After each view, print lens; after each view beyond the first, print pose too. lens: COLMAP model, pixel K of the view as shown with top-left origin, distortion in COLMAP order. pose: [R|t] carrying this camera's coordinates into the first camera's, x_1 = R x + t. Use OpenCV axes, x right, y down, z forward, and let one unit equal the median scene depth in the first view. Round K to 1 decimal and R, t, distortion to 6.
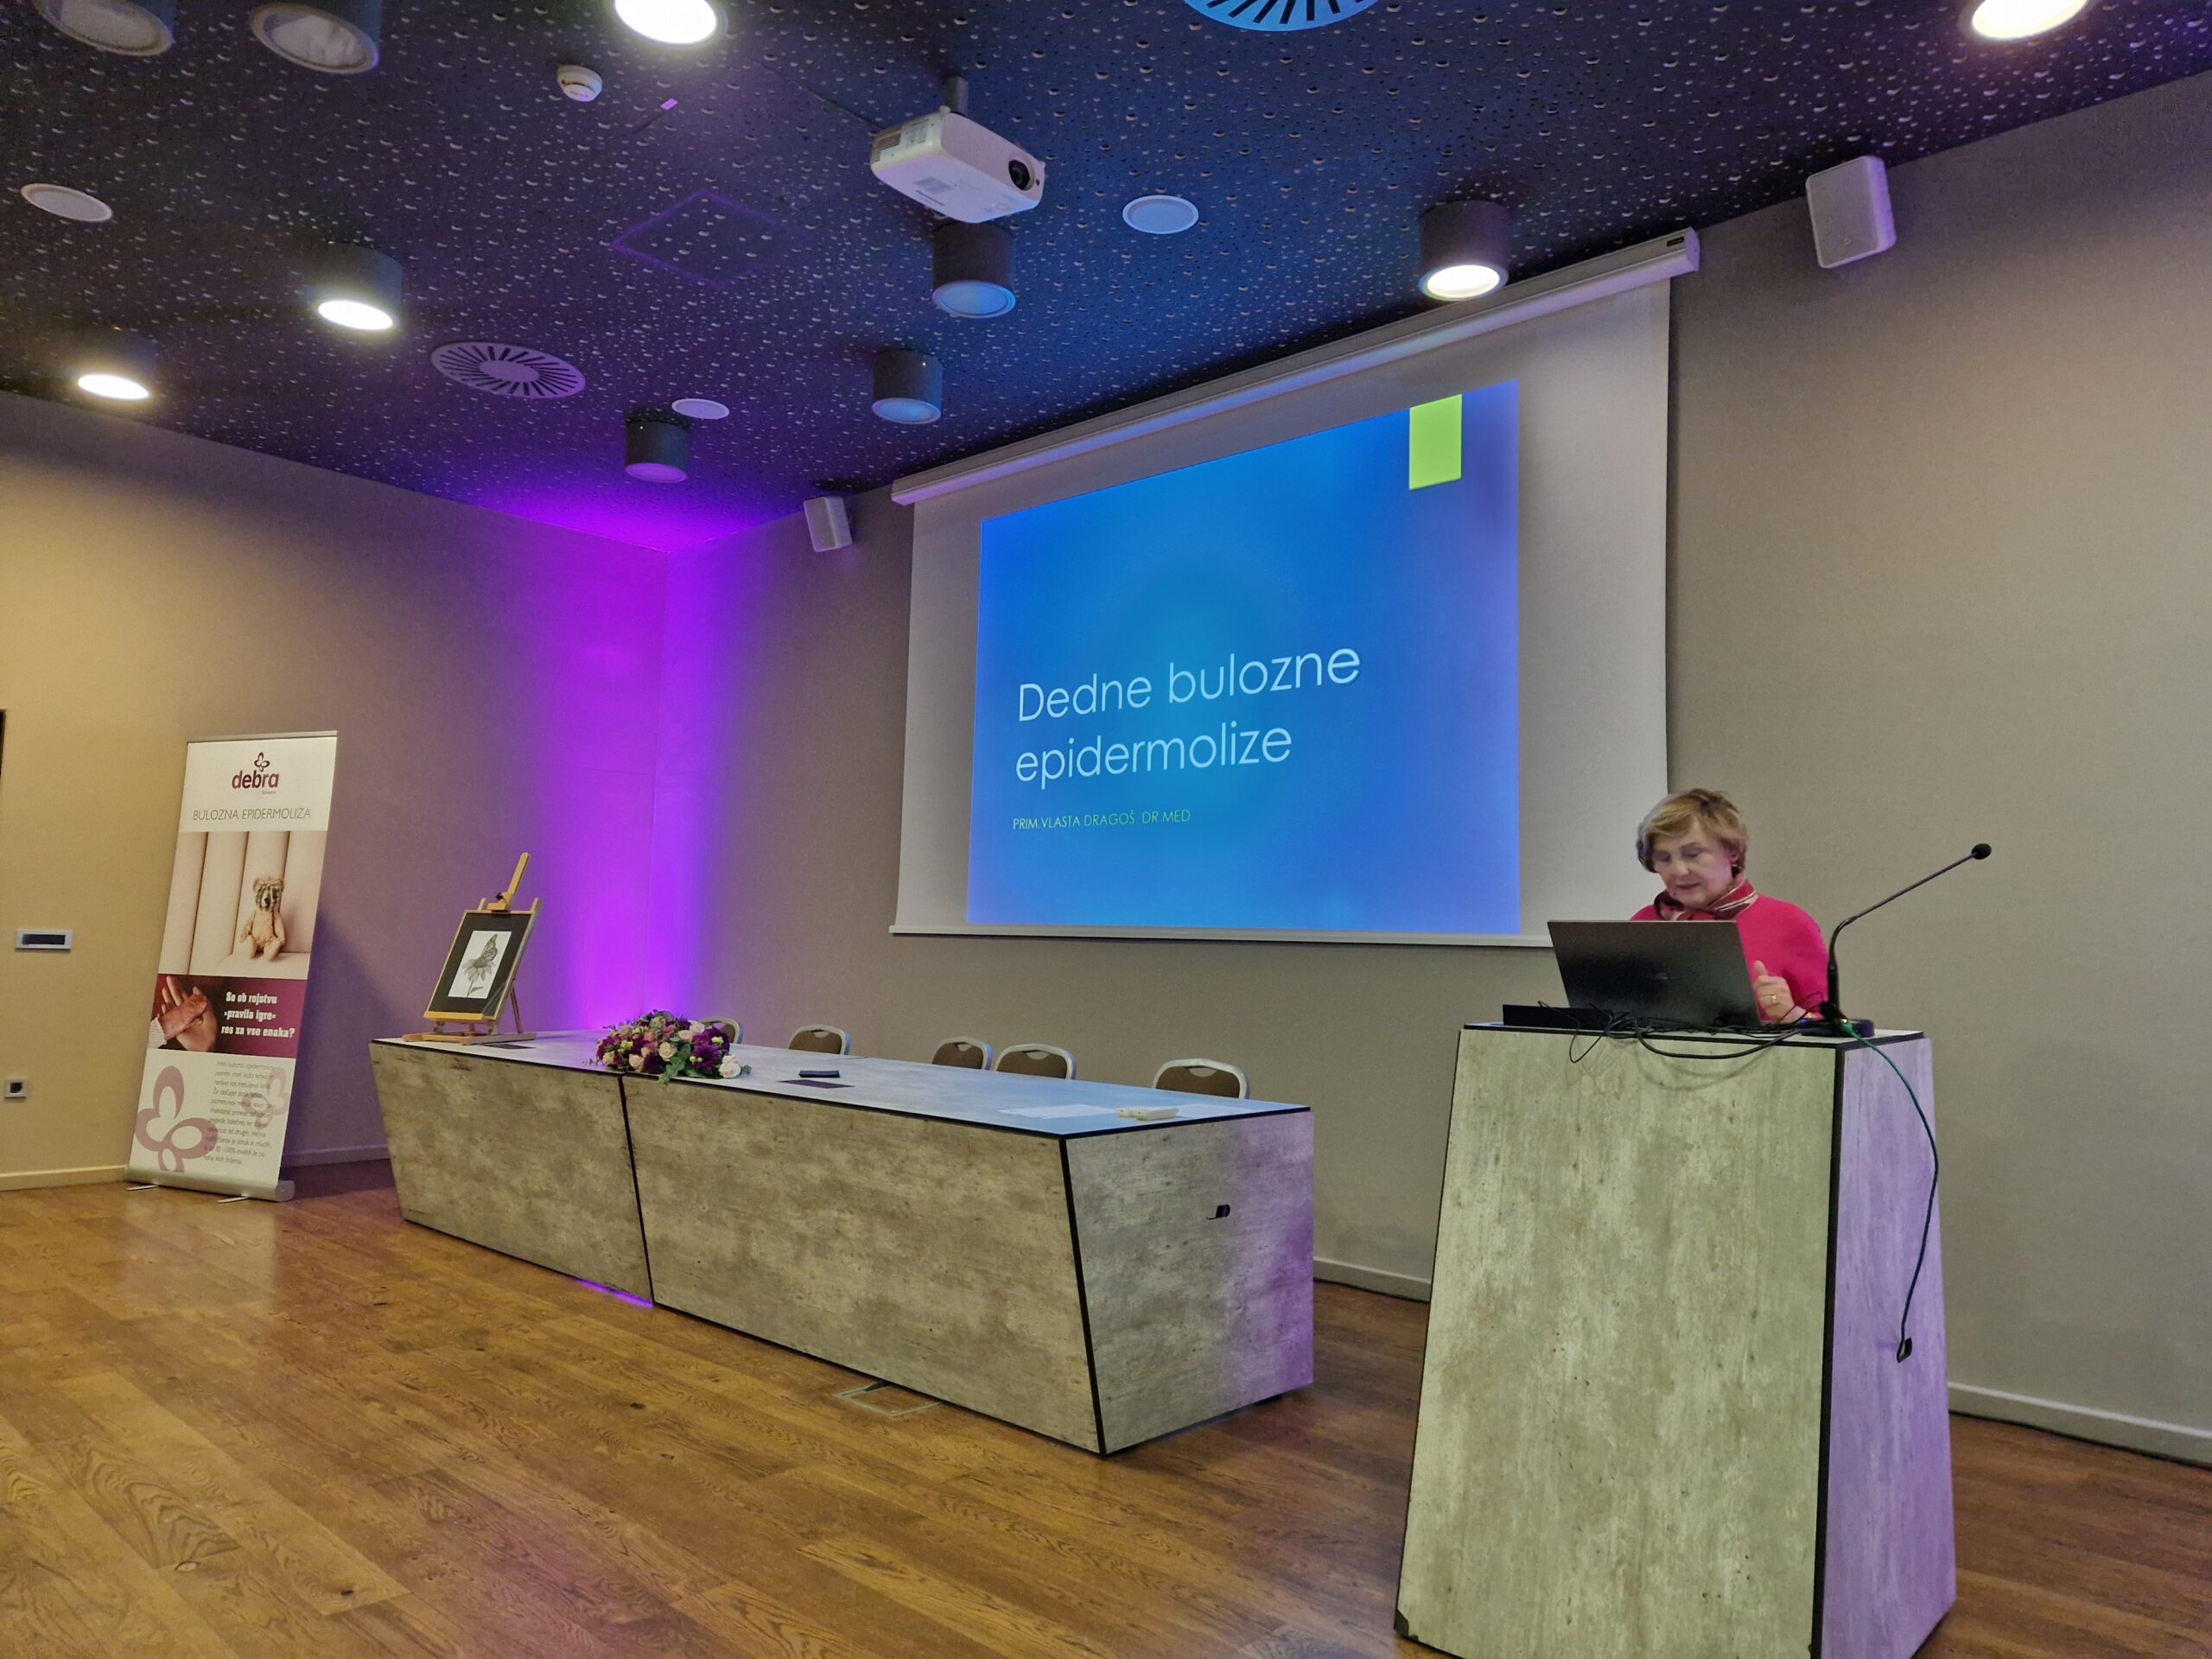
lens RADIAL K [[1458.2, 0, 1116.4], [0, 1458.2, 821.7], [0, 0, 1]] dist [0.075458, -0.067361]
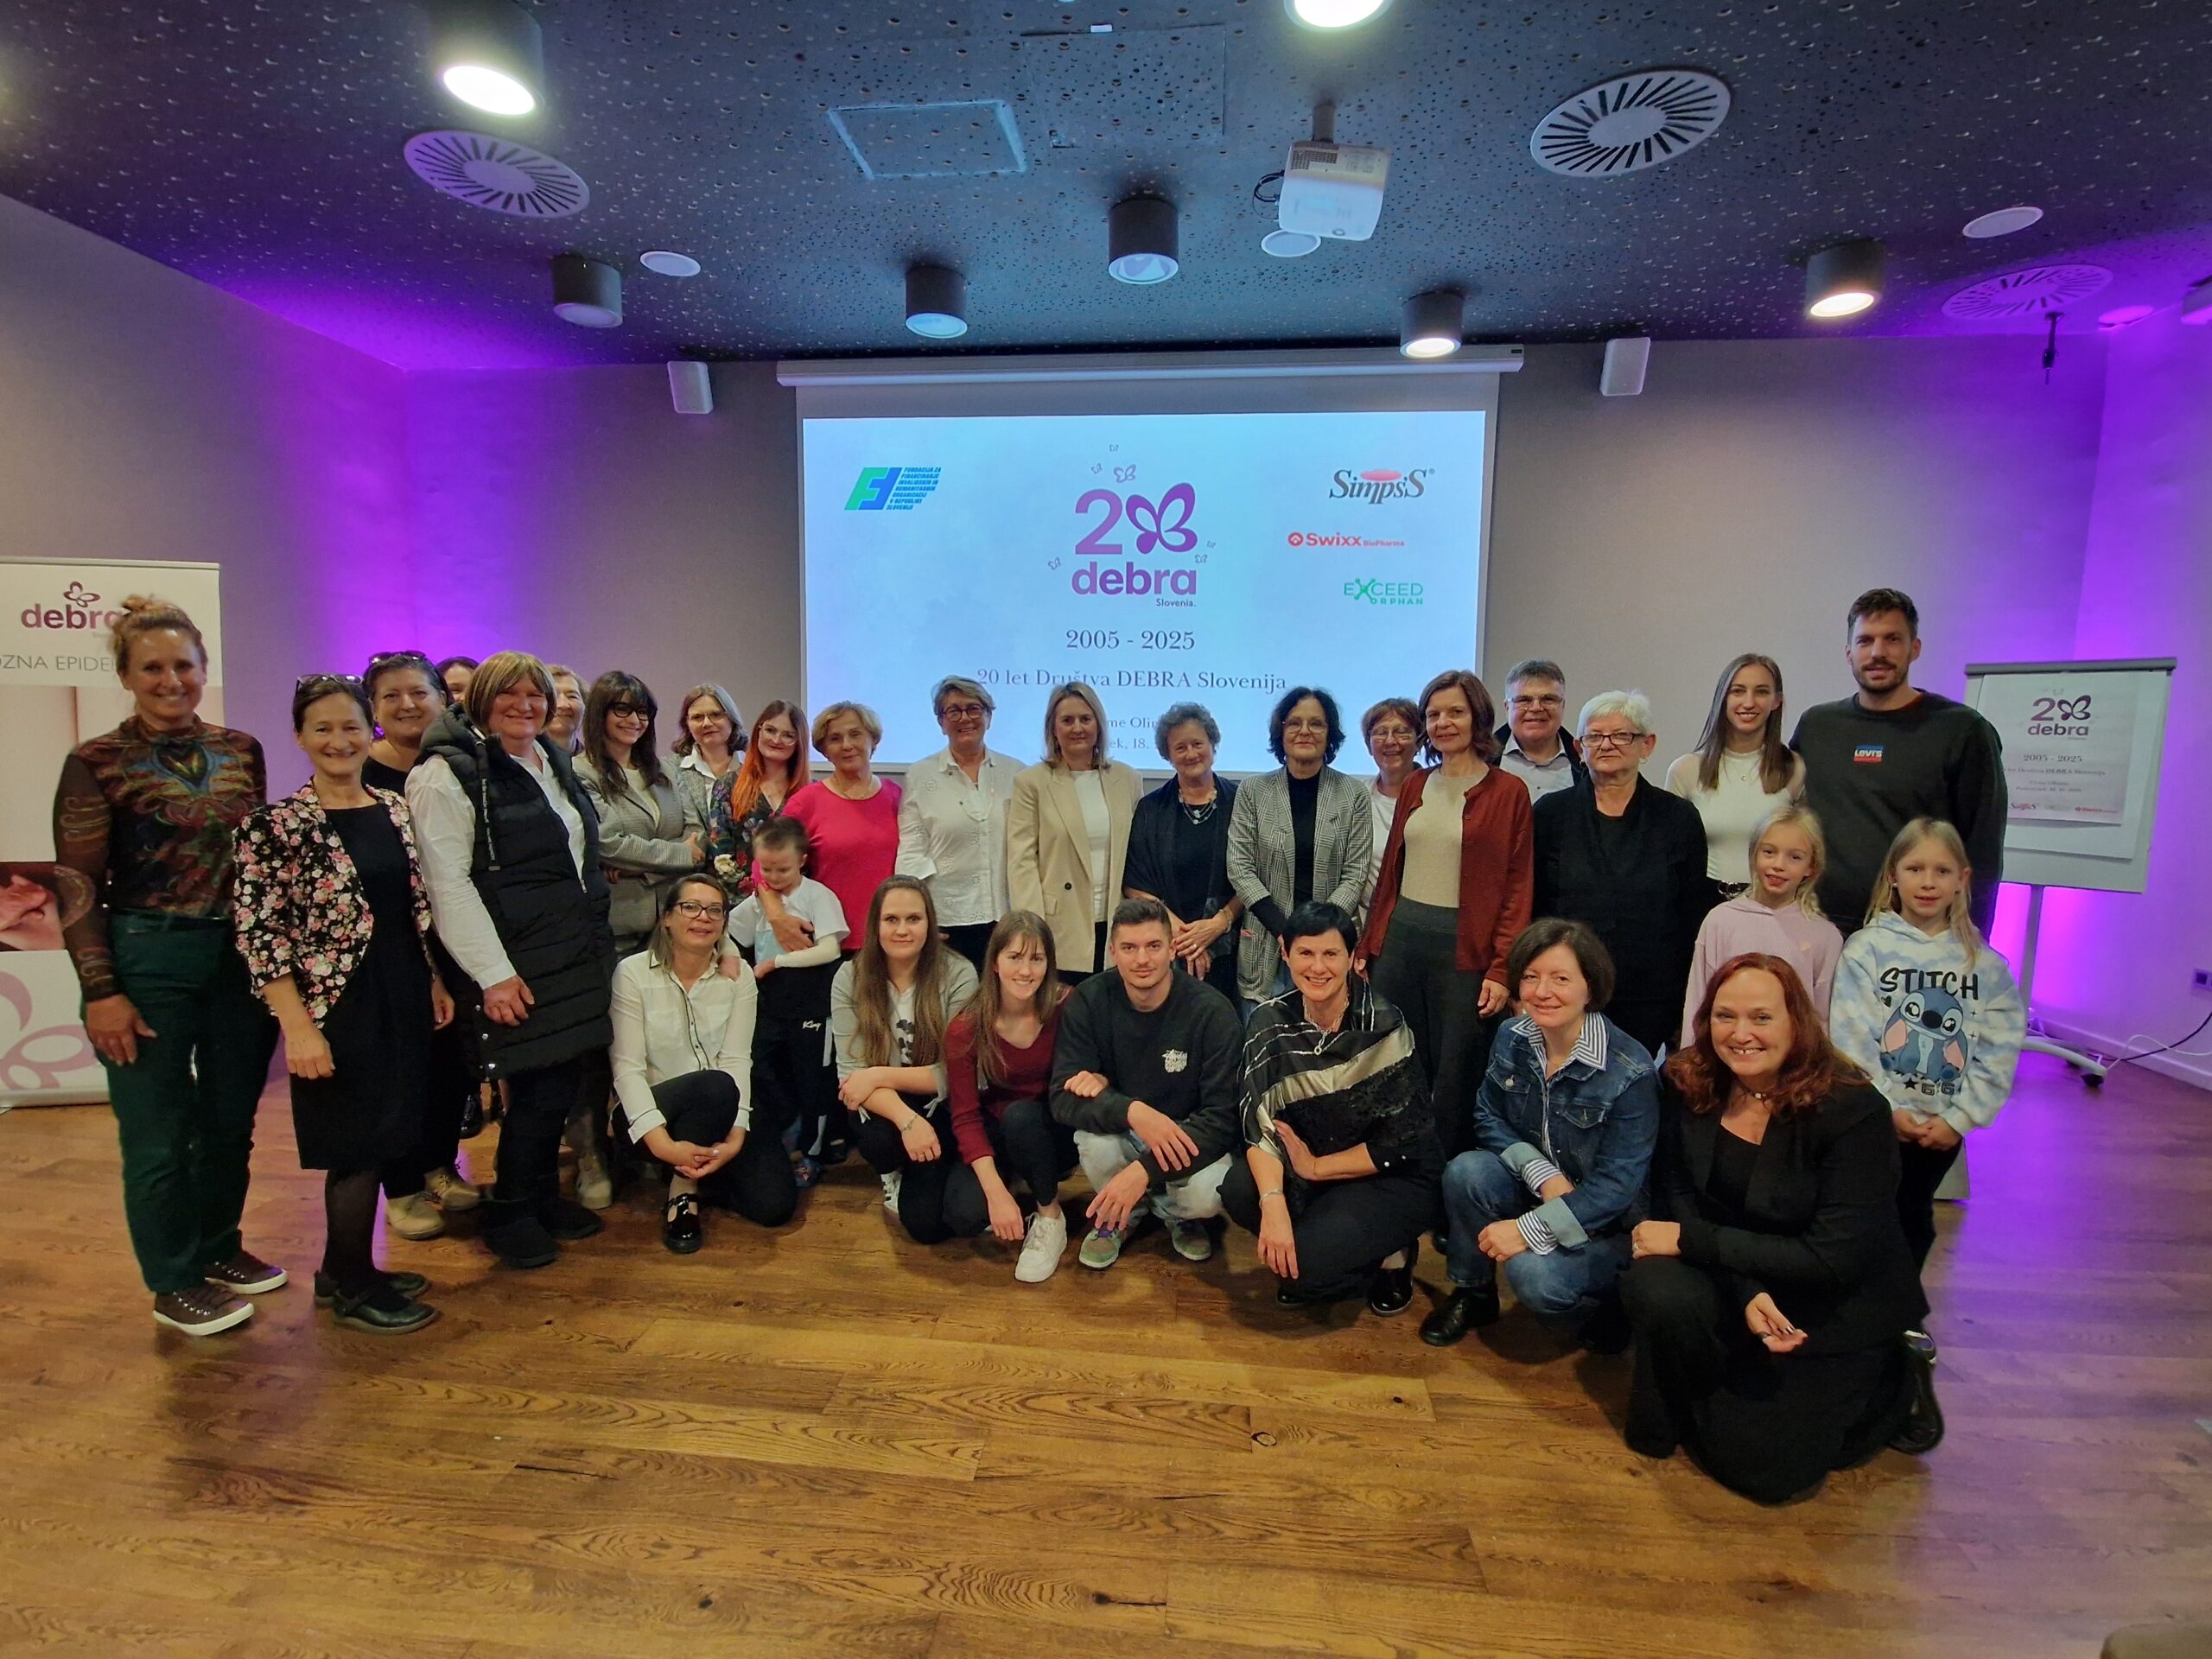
lens RADIAL K [[968.7, 0, 1091.1], [0, 968.7, 815.3], [0, 0, 1]] dist [-0.004726, 0.000494]
pose [[0.803884, -0.074757, 0.590070, -0.866889], [-0.045808, 0.981342, 0.186735, -0.089428], [-0.593020, -0.177142, 0.785460, 0.455532]]
